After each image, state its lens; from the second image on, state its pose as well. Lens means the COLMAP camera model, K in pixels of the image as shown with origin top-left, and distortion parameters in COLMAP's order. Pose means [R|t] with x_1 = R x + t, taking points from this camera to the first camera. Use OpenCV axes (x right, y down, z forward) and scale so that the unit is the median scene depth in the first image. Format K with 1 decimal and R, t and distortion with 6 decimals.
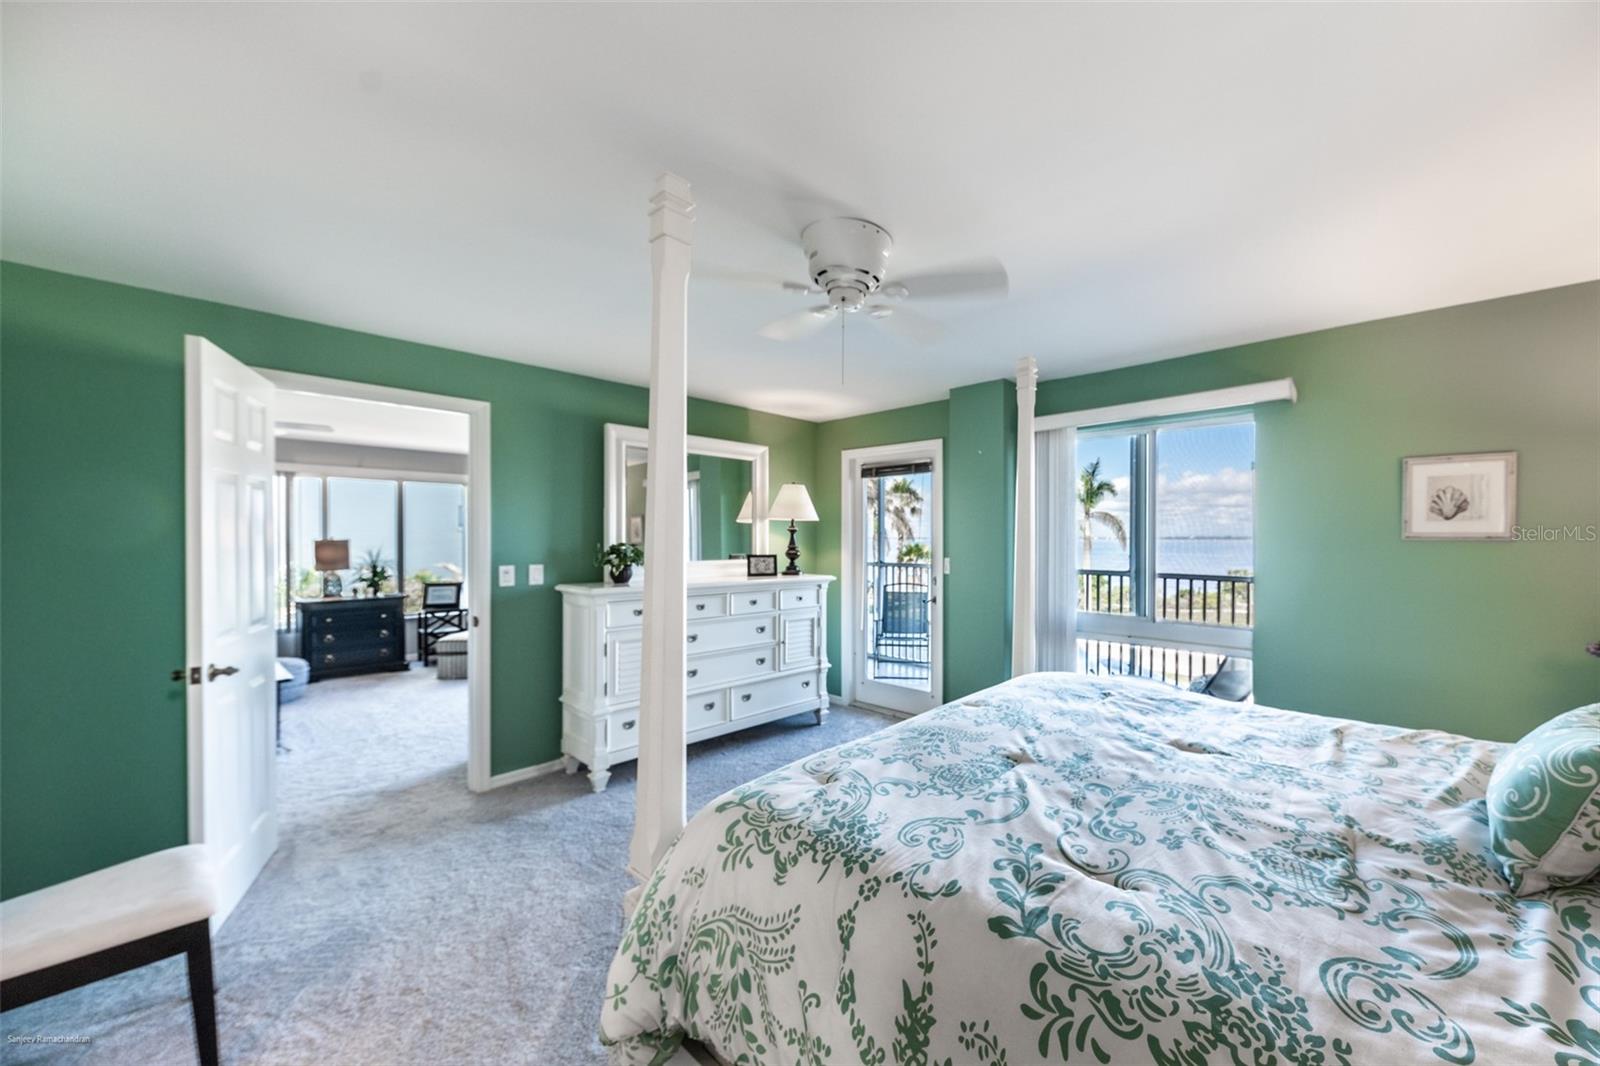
lens RADIAL K [[550.8, 0, 791.3], [0, 550.8, 539.3], [0, 0, 1]] dist [0.001643, -0.000030]
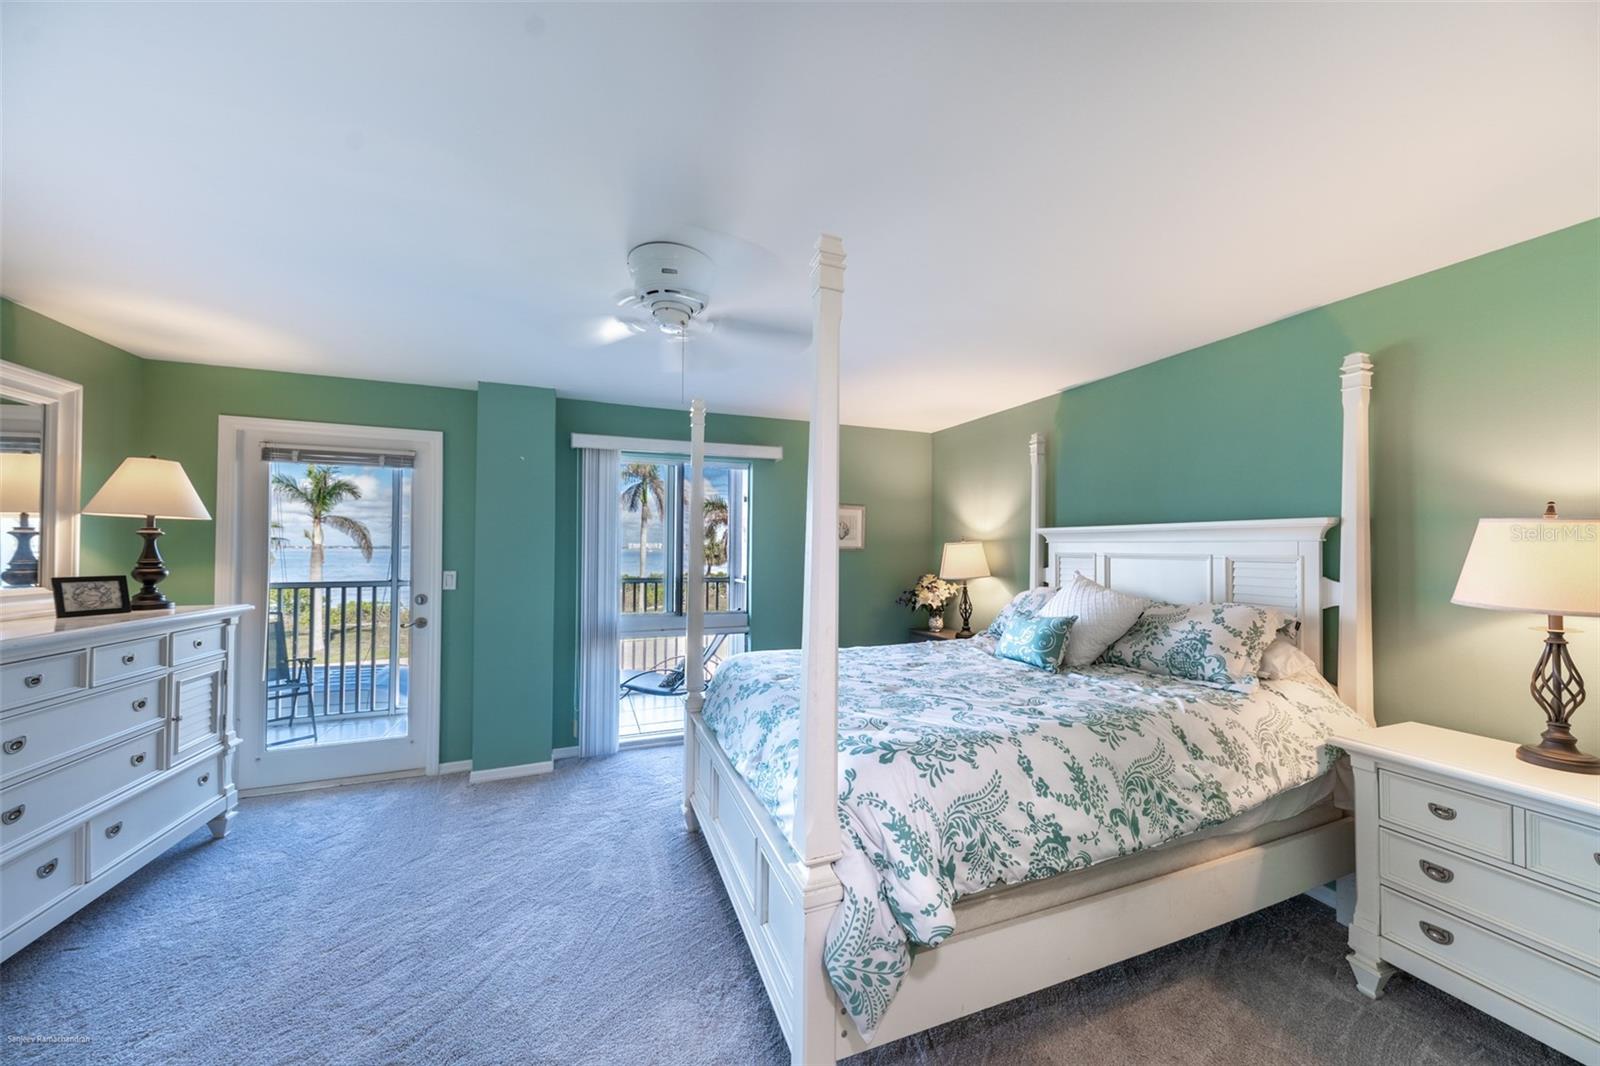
lens RADIAL K [[570.4, 0, 798.6], [0, 570.4, 540.4], [0, 0, 1]] dist [0.005970, -0.000381]
pose [[0.480711, 0.016112, 0.876731, -1.126206], [-0.001720, 0.999847, -0.017431, -0.000405], [-0.876877, 0.006871, 0.480665, 0.428955]]
